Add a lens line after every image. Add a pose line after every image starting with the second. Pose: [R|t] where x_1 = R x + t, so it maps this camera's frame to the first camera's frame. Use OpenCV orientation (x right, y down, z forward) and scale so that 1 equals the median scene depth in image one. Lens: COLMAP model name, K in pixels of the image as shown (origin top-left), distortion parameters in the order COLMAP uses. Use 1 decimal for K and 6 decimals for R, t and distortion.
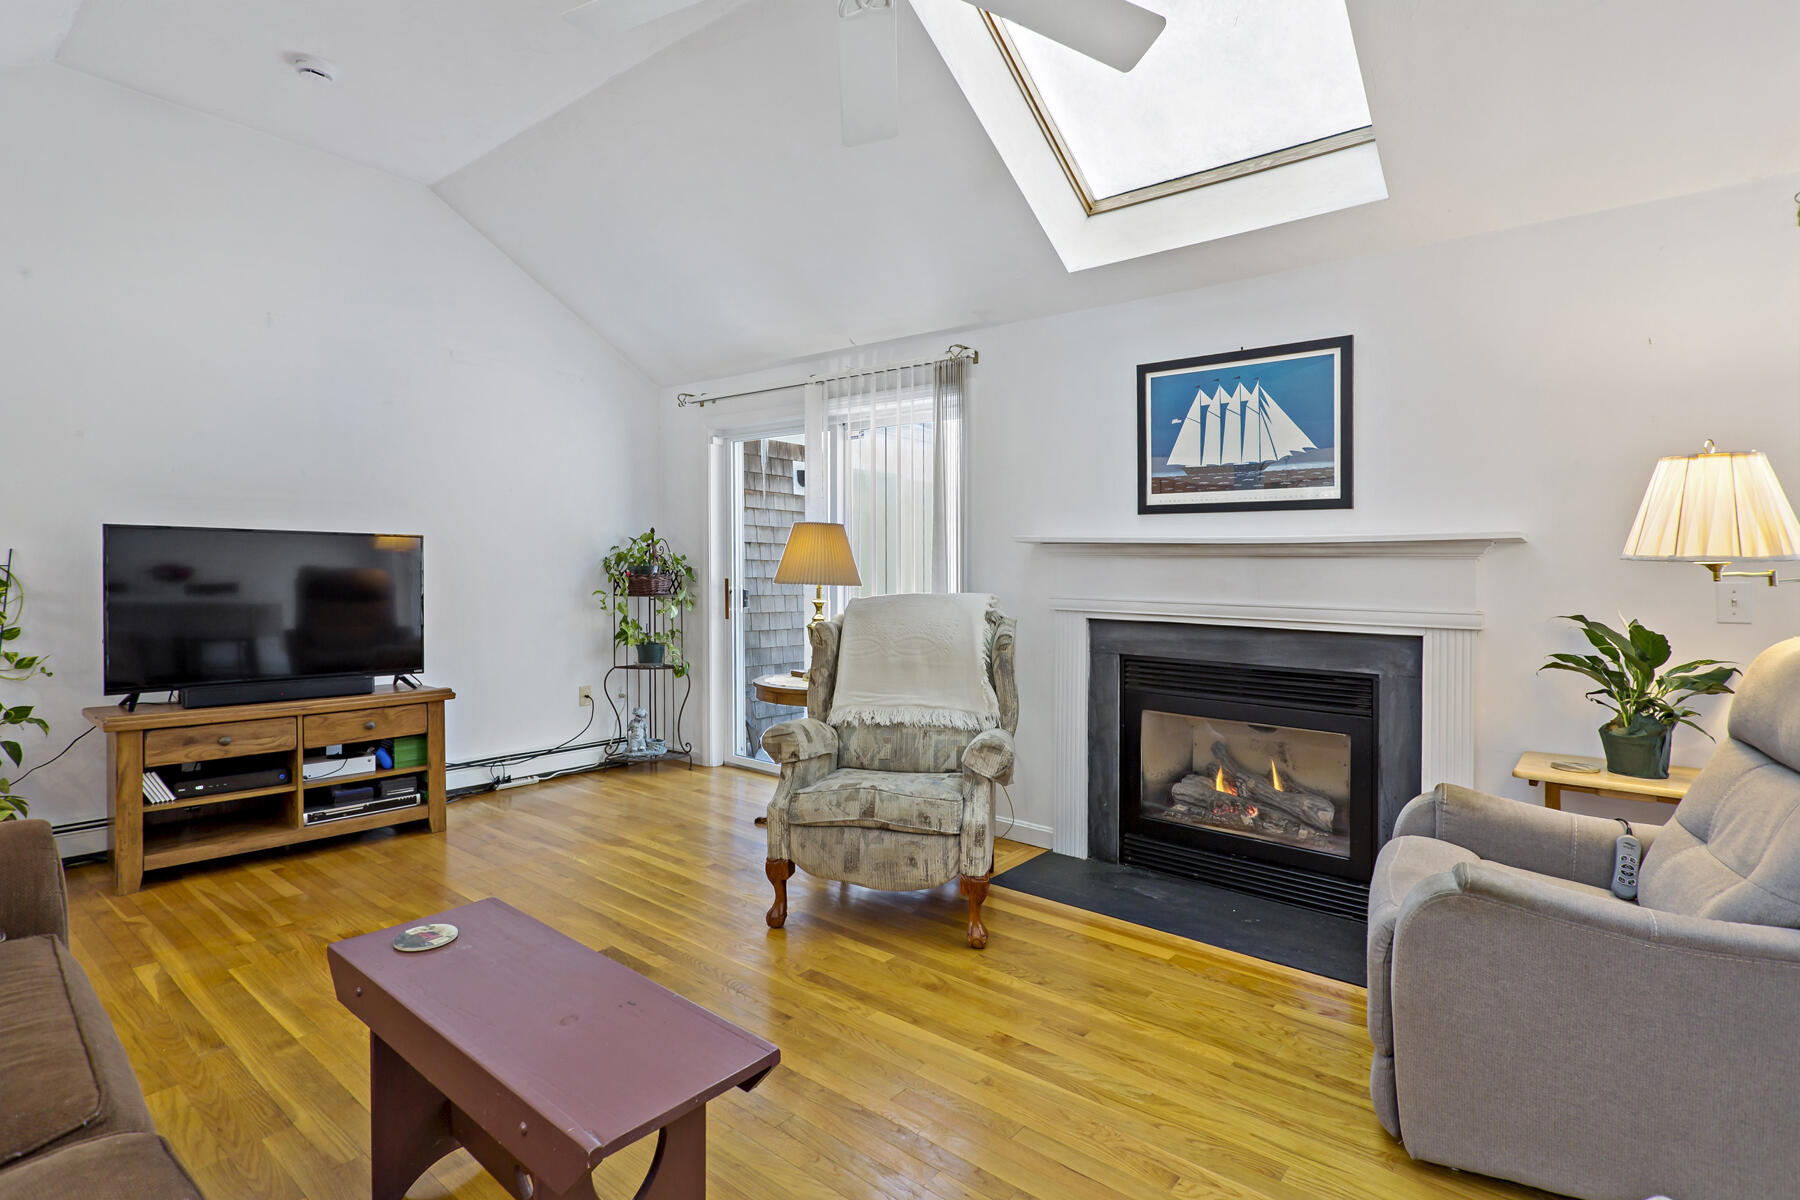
lens RADIAL K [[899.9, 0, 889.2], [0, 899.9, 582.9], [0, 0, 1]] dist [0.001783, 0.000046]
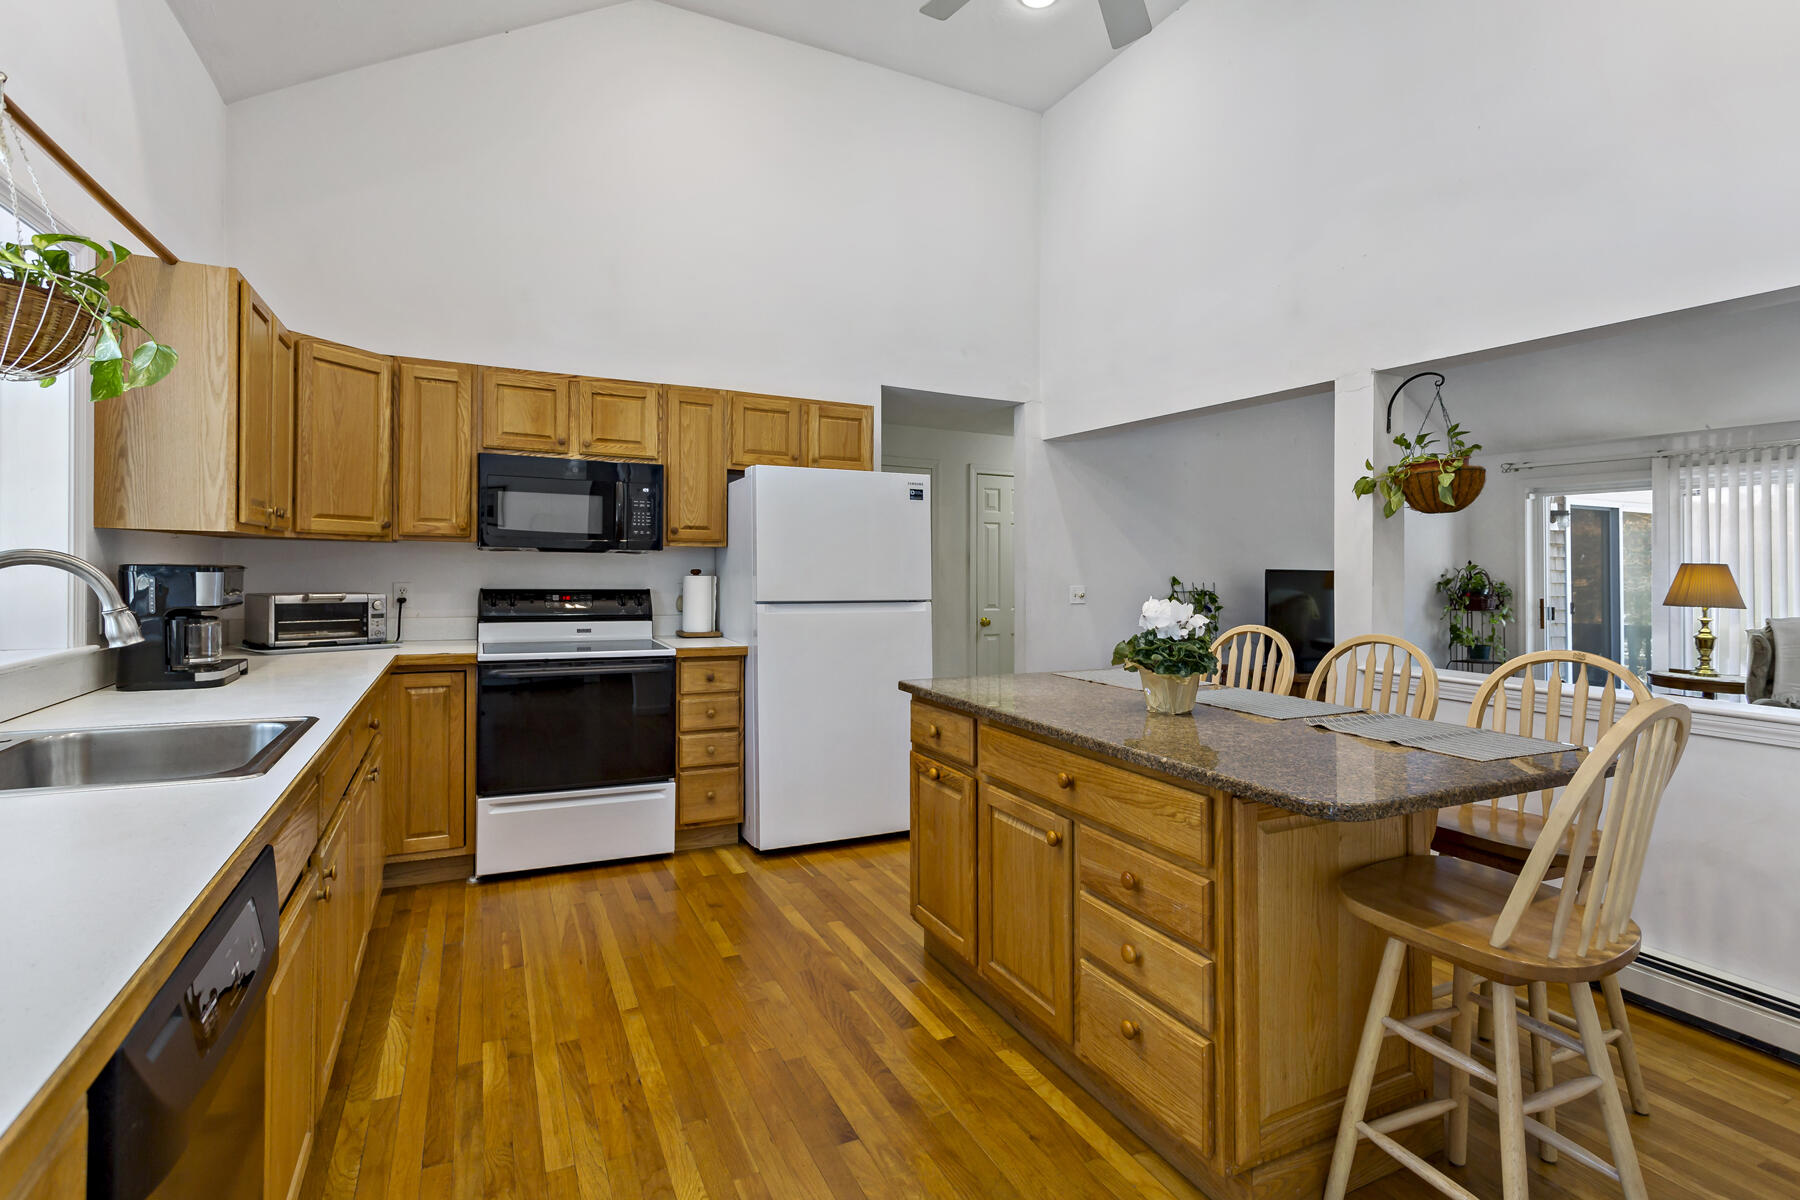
lens RADIAL K [[899.9, 0, 909.4], [0, 899.9, 564.8], [0, 0, 1]] dist [0.001783, 0.000046]
pose [[0.914446, -0.001995, -0.404702, -0.817169], [-0.008451, 0.999676, -0.024024, -0.025096], [0.404619, 0.025389, 0.914133, -0.990232]]
